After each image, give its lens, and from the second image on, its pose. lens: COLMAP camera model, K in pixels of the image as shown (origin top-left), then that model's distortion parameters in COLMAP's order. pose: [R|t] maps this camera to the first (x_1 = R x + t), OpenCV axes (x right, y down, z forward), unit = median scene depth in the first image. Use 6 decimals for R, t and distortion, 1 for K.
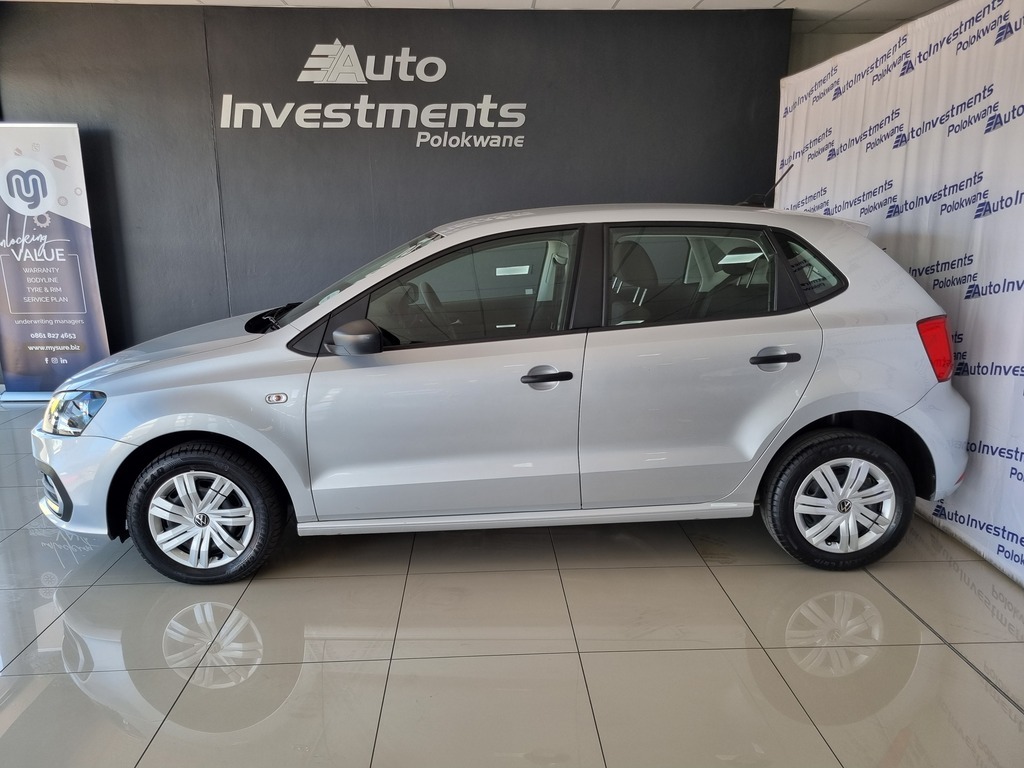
lens RADIAL K [[766.9, 0, 507.3], [0, 766.9, 375.9], [0, 0, 1]] dist [0.032609, -0.003843]
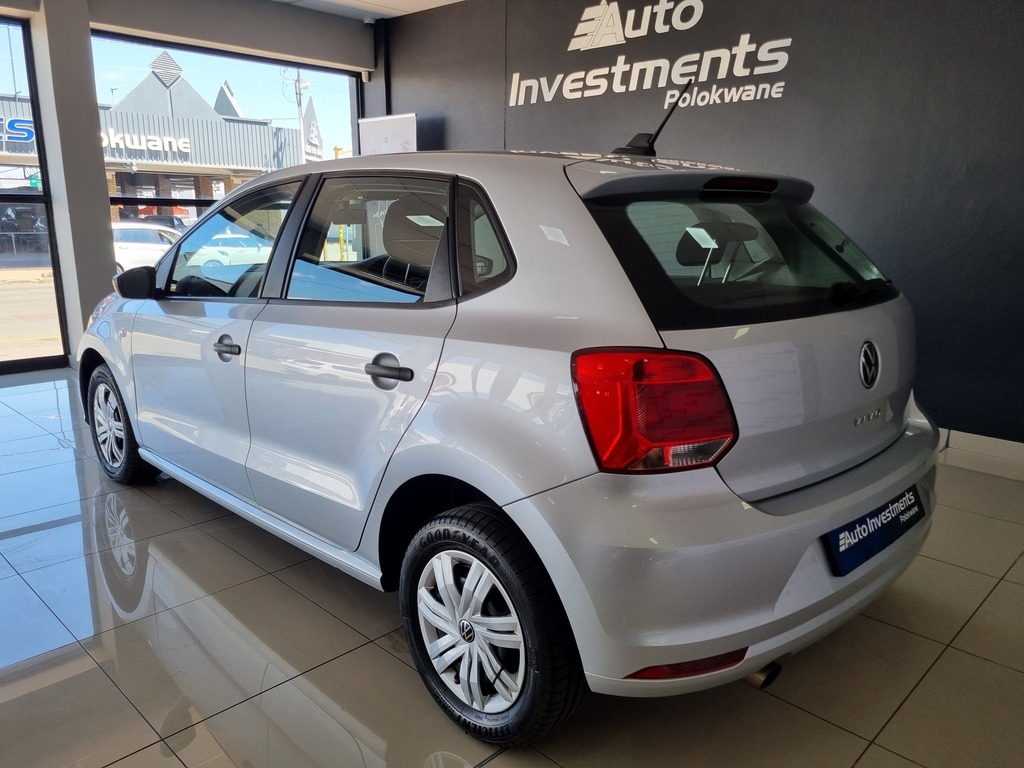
lens RADIAL K [[766.9, 0, 535.6], [0, 766.9, 380.7], [0, 0, 1]] dist [0.032609, -0.003843]
pose [[0.692646, 0.166827, -0.701719, 0.446642], [-0.156838, 0.984441, 0.079231, -0.042848], [0.704019, 0.055177, 0.708034, 0.304191]]
